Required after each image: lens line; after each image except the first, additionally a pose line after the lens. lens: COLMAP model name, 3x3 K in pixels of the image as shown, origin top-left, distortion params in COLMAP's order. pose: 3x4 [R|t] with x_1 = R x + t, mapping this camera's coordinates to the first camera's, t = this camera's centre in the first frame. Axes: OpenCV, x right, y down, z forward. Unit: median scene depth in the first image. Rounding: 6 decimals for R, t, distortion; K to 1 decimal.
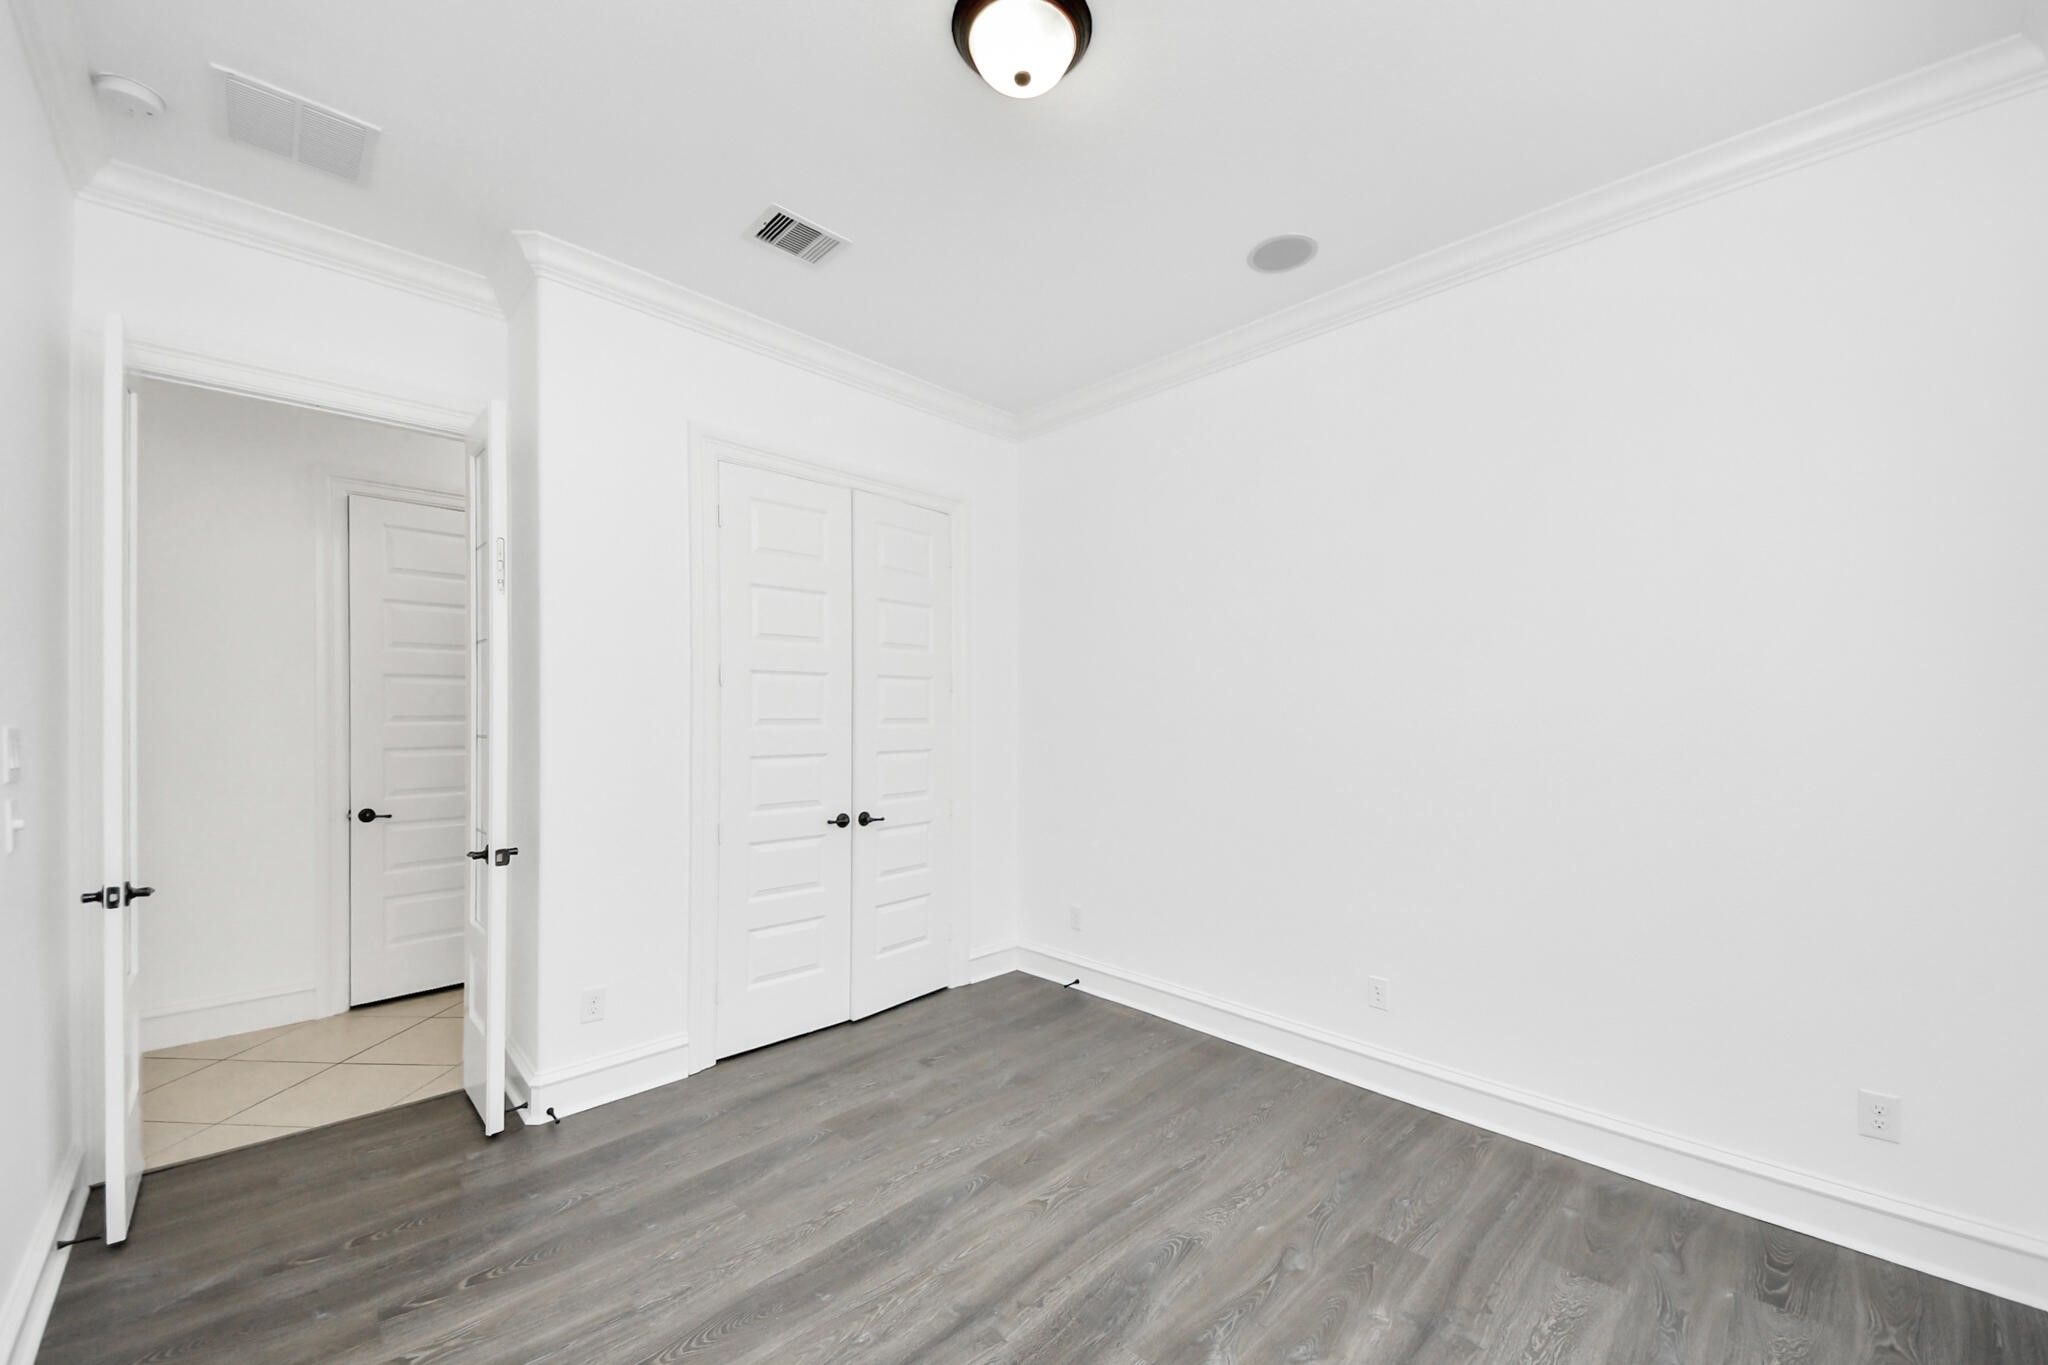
lens RADIAL K [[746.1, 0, 1022.3], [0, 746.1, 698.6], [0, 0, 1]] dist [-0.004082, -0.001338]
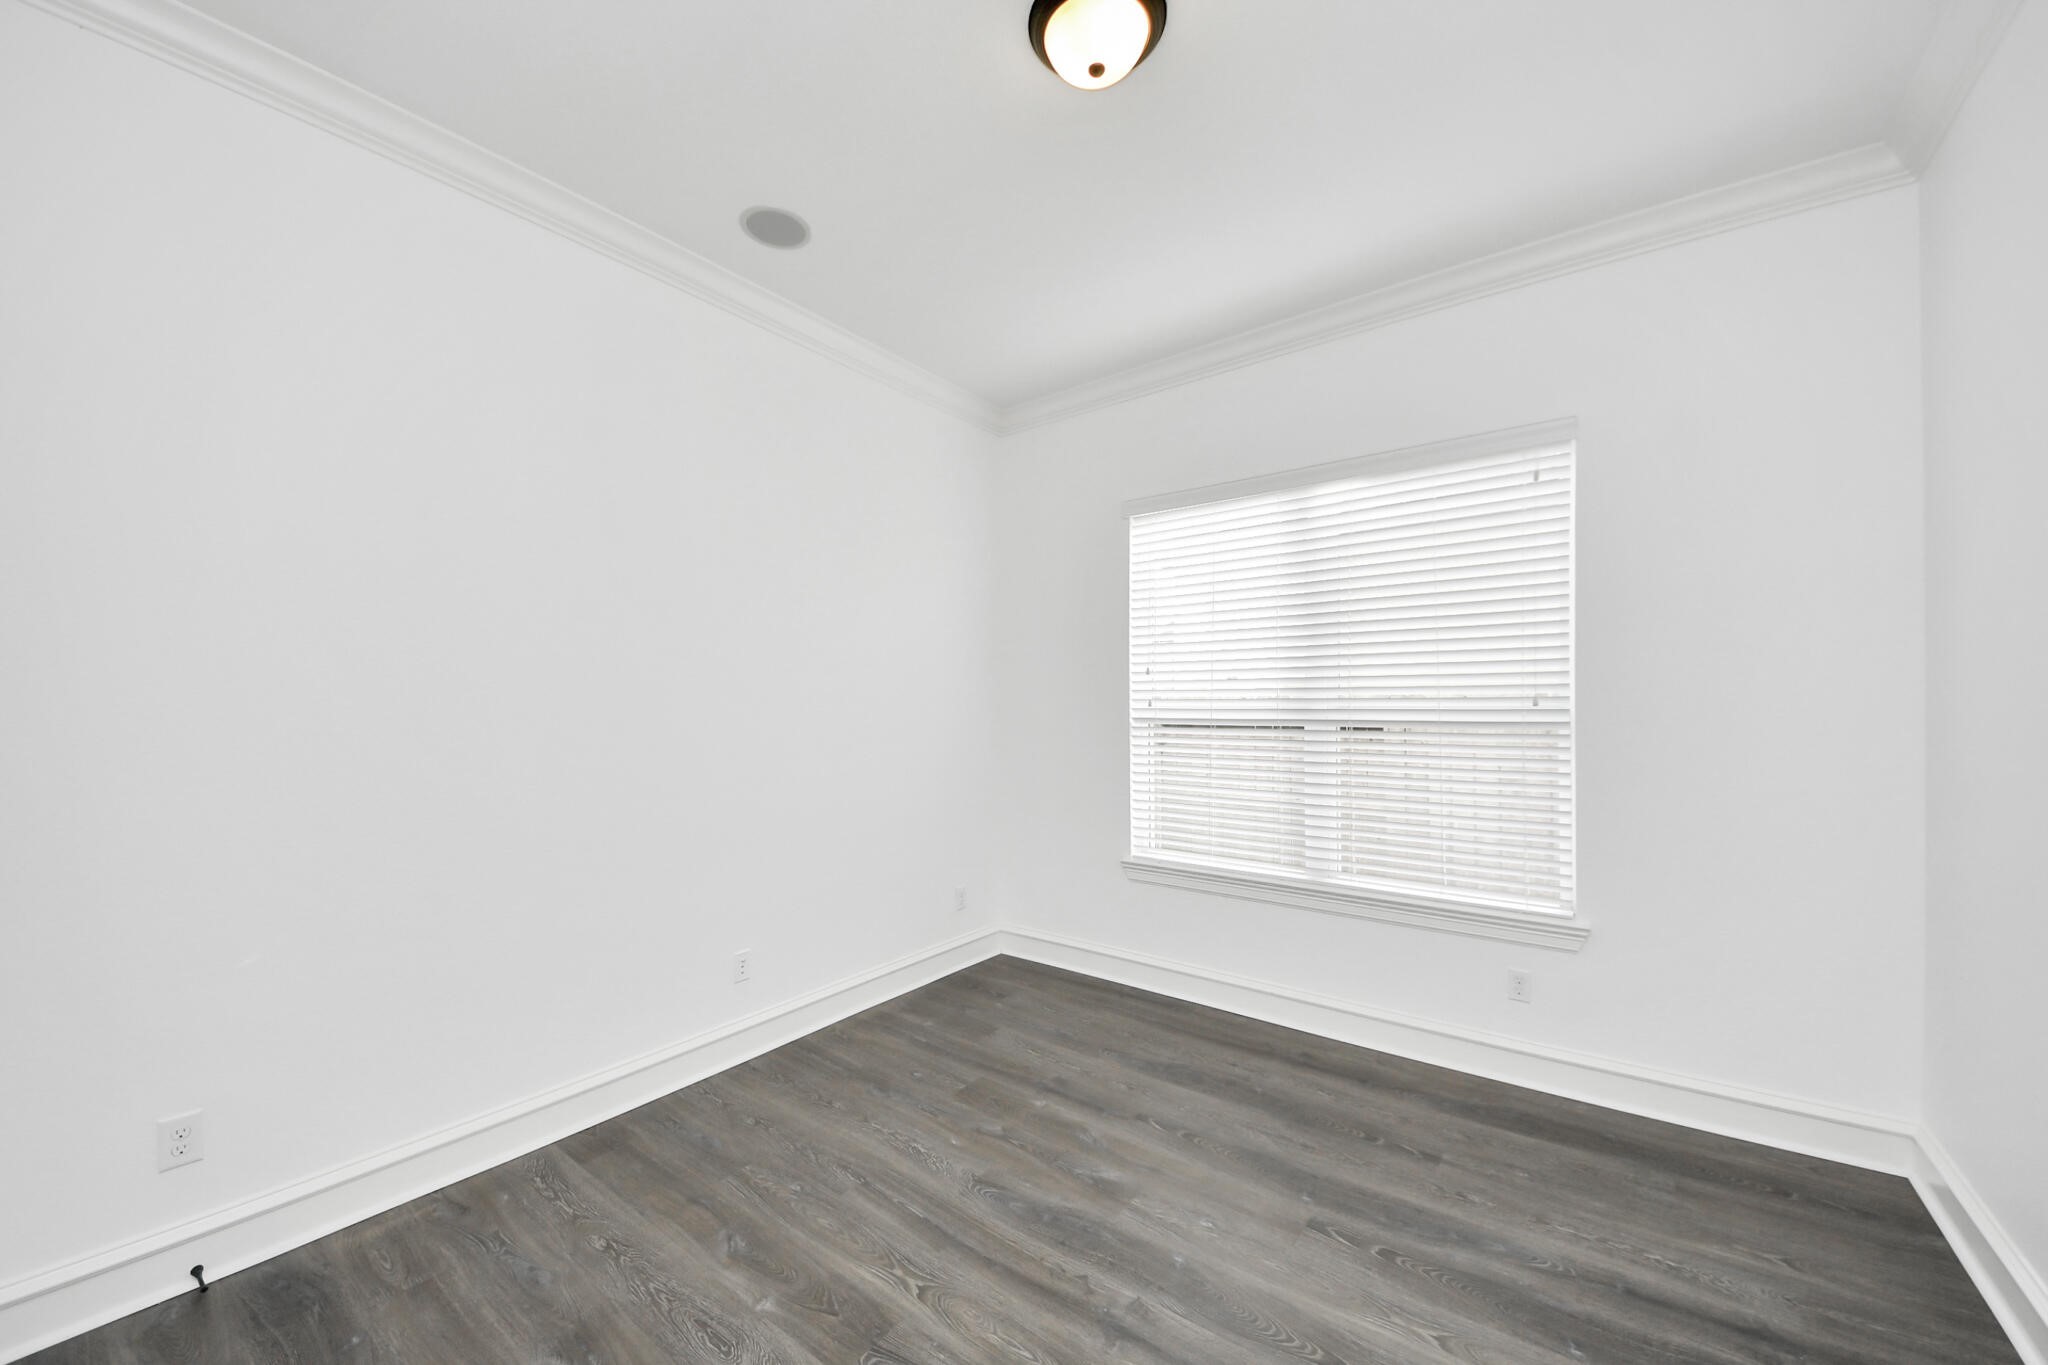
lens RADIAL K [[746.1, 0, 1024.3], [0, 746.1, 688.1], [0, 0, 1]] dist [-0.004082, -0.001338]
pose [[-0.105360, 0.005203, 0.994421, -0.836408], [-0.011034, 0.999919, -0.006401, 0.021985], [-0.994373, -0.011647, -0.105294, 1.028855]]
